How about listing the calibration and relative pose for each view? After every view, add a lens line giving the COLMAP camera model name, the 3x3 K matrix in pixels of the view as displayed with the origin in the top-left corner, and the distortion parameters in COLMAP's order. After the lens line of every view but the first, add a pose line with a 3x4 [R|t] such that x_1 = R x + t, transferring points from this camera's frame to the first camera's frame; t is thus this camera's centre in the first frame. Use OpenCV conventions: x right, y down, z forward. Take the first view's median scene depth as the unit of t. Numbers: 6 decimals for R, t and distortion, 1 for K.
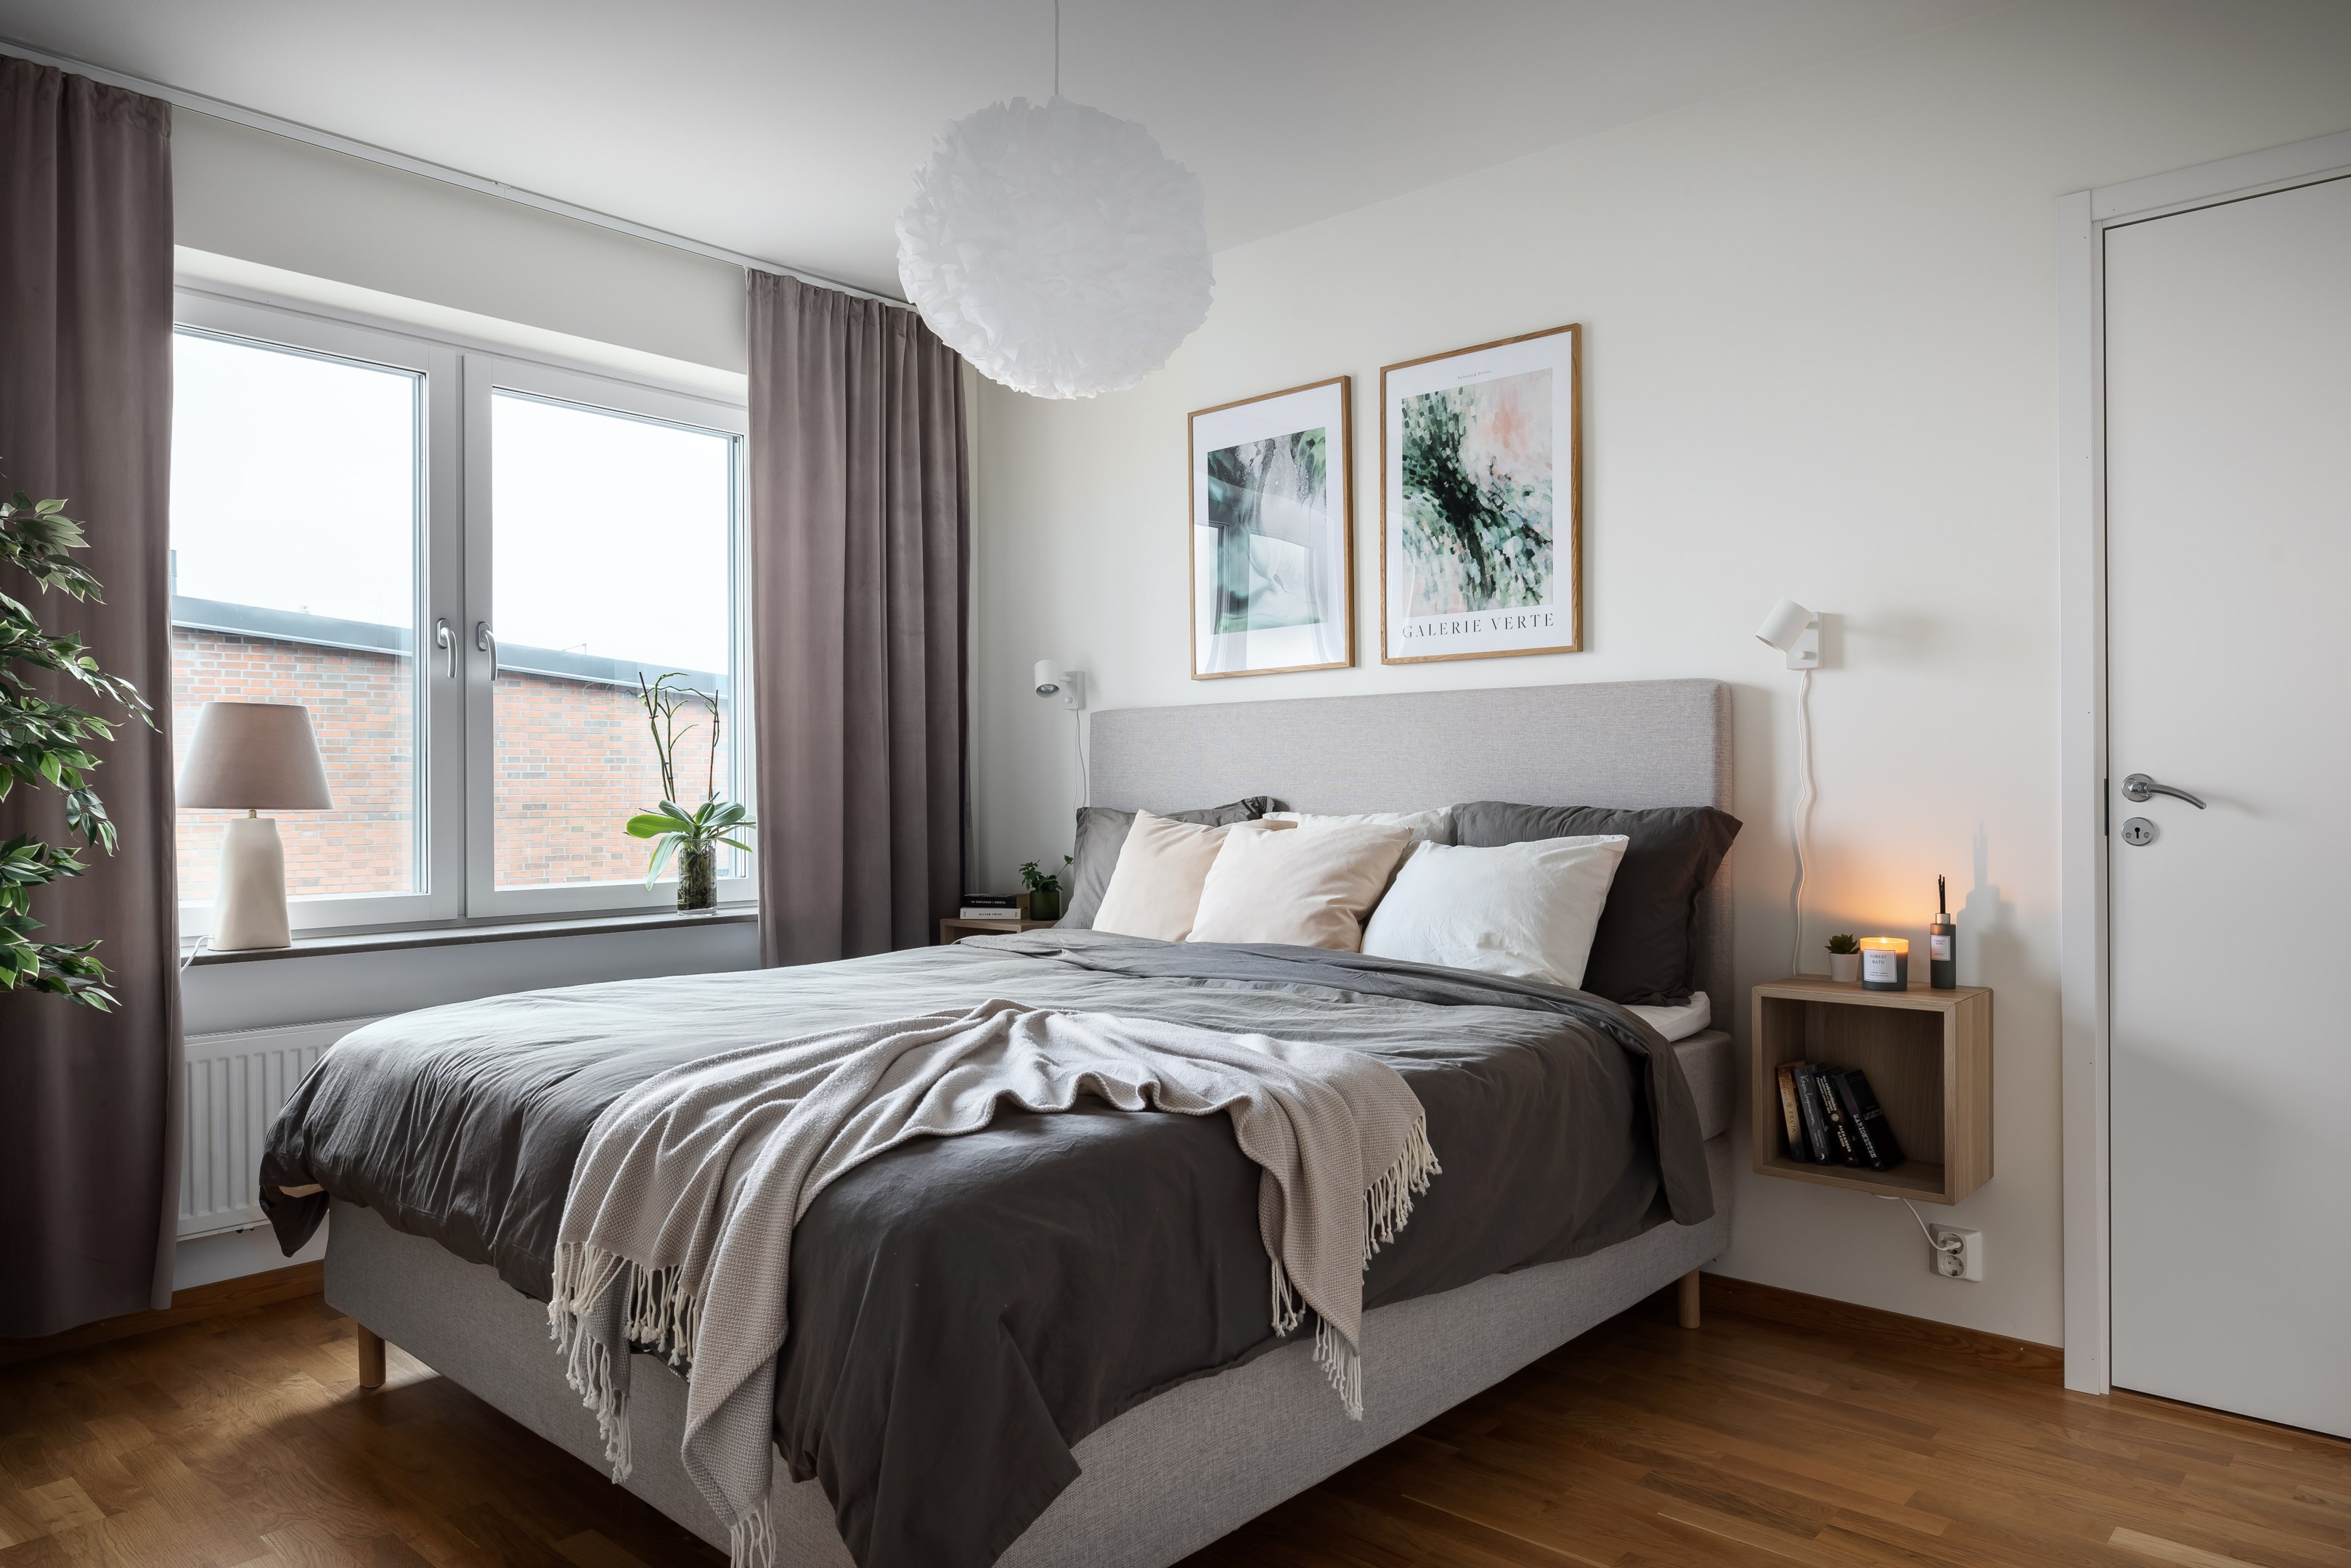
lens RADIAL K [[1499.6, 0, 1184.1], [0, 1499.6, 792.5], [0, 0, 1]] dist [0.003897, 0.001117]
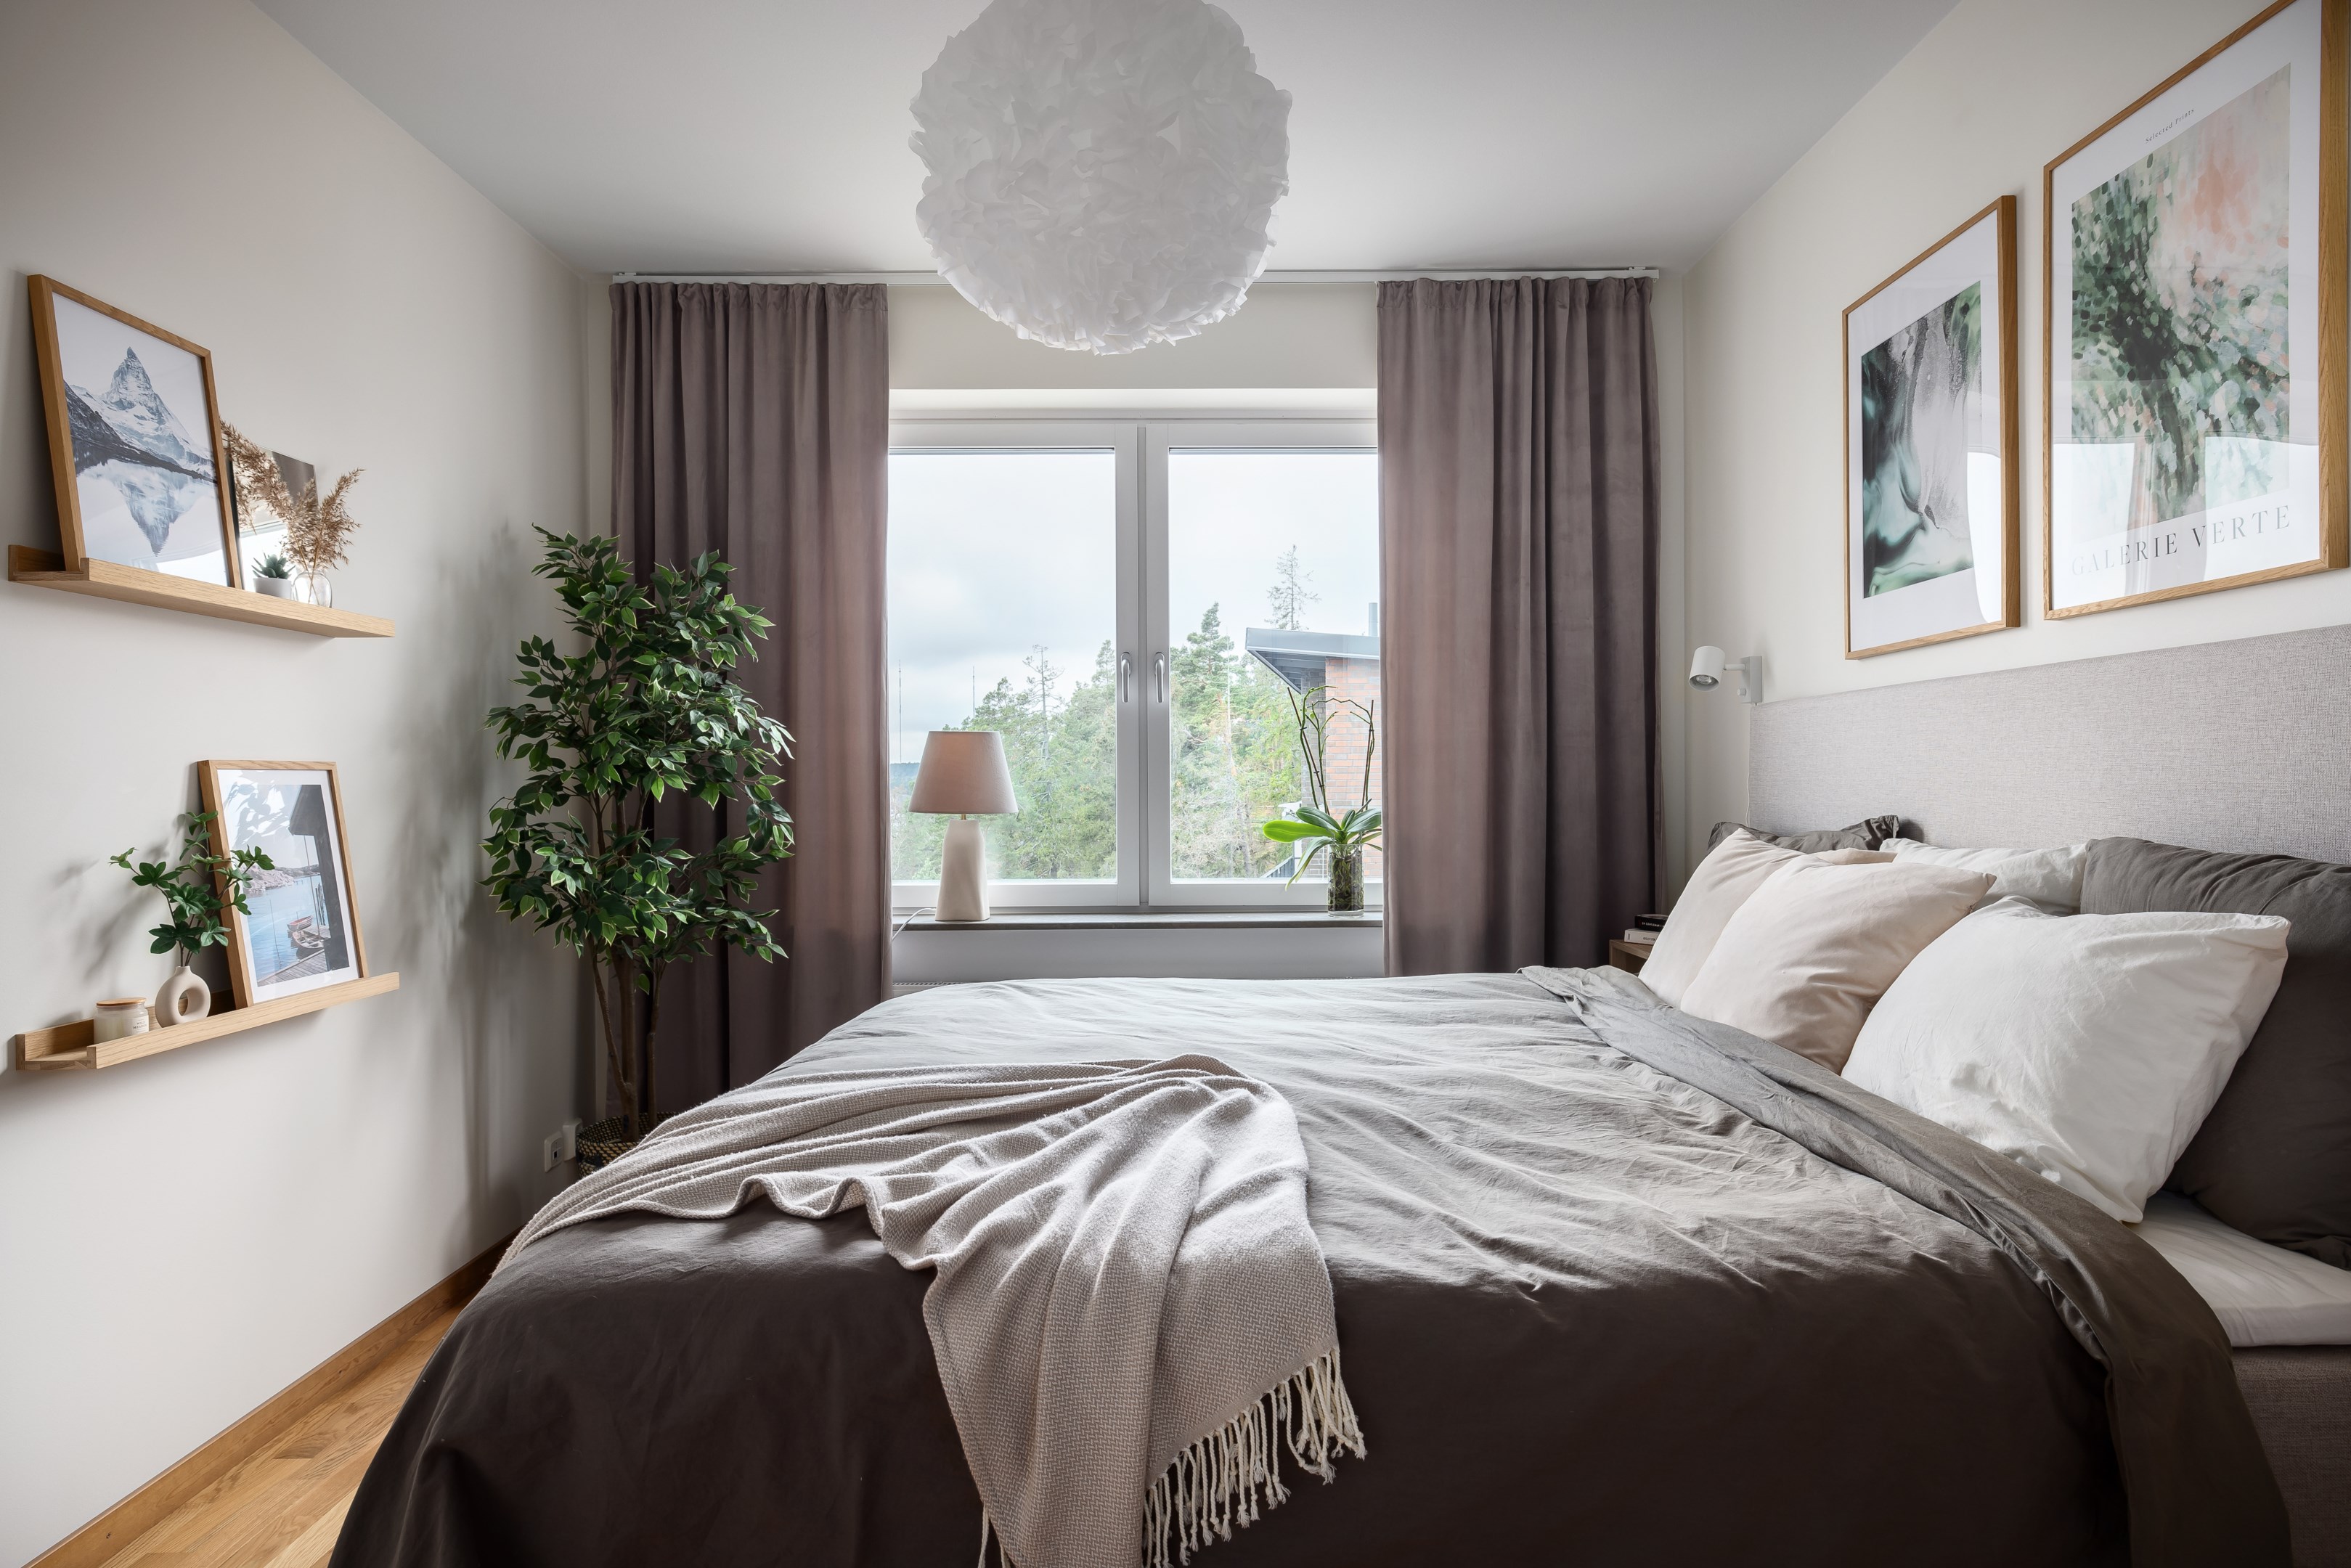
lens RADIAL K [[1310.5, 0, 1174.8], [0, 1310.5, 784.6], [0, 0, 1]] dist [0.004676, 0.002725]
pose [[0.678114, 0.003352, -0.734949, 0.304368], [-0.000445, 0.999991, 0.004151, -0.015909], [0.734957, -0.002488, 0.678110, 0.338655]]
